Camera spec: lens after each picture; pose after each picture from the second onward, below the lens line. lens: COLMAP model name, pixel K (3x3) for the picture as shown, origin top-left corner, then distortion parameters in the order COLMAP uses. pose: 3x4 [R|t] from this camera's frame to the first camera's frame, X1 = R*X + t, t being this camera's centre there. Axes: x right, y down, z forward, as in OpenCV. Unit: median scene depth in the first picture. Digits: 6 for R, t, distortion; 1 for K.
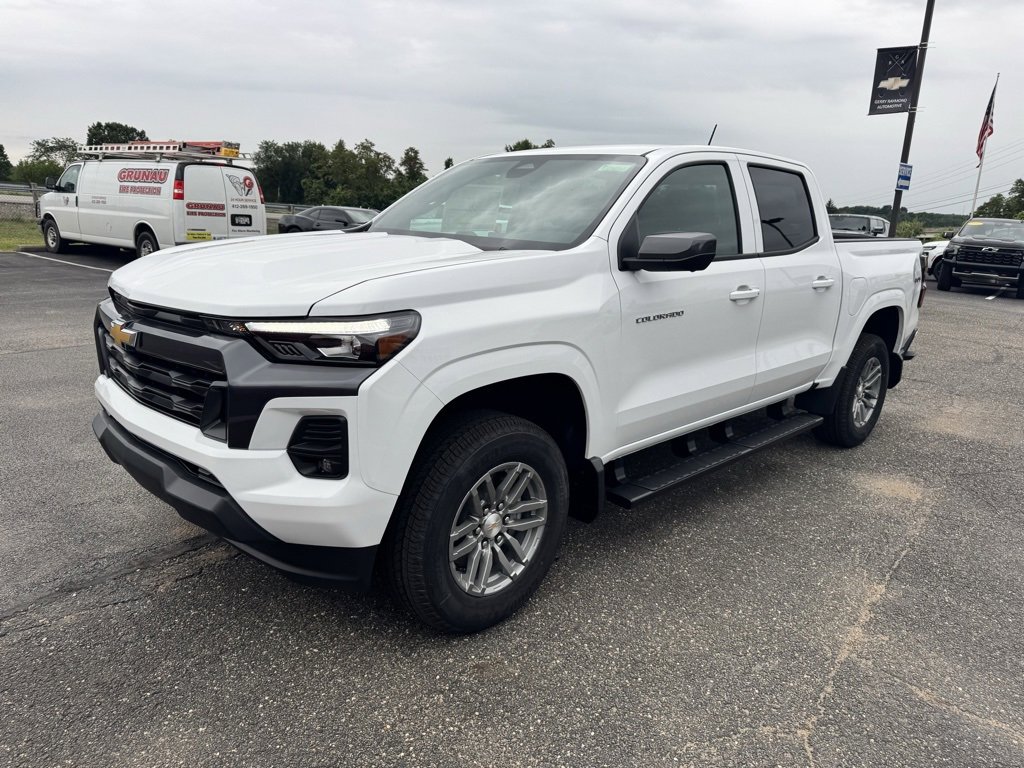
lens RADIAL K [[743.2, 0, 508.2], [0, 743.2, 381.8], [0, 0, 1]] dist [0.049508, -0.066041]
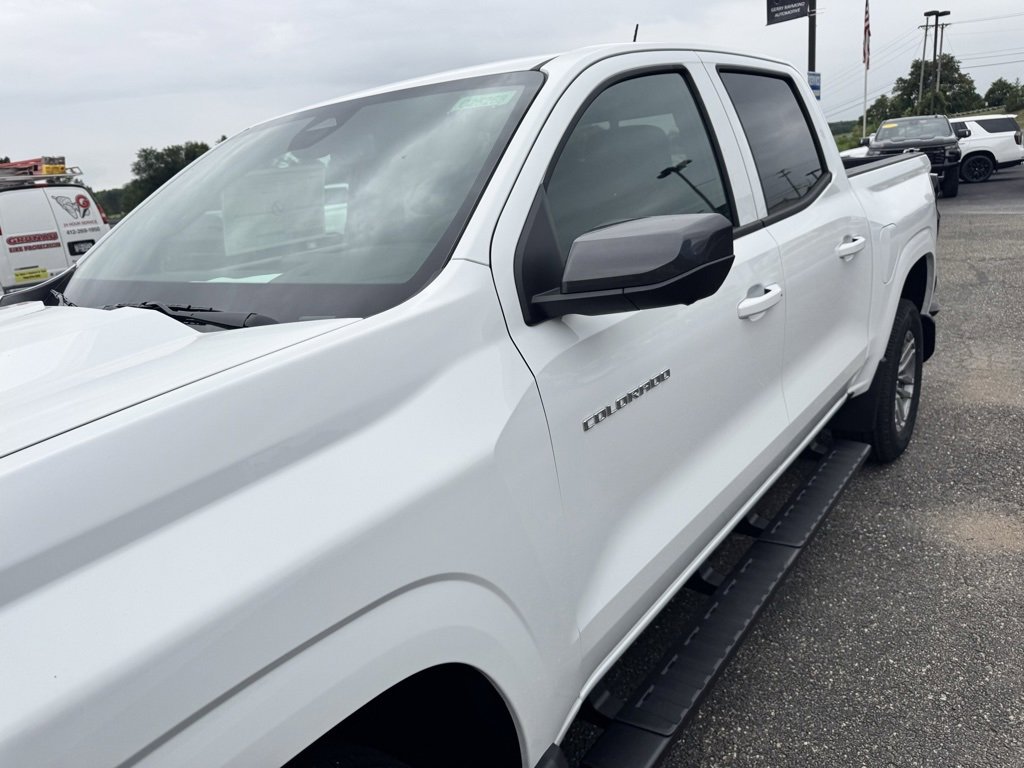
lens RADIAL K [[743.2, 0, 508.2], [0, 743.2, 381.8], [0, 0, 1]] dist [0.049508, -0.066041]
pose [[0.981666, -0.172865, 0.080314, 0.020682], [0.169231, 0.984303, 0.050083, -0.030186], [-0.087711, -0.035573, 0.995511, 0.119981]]
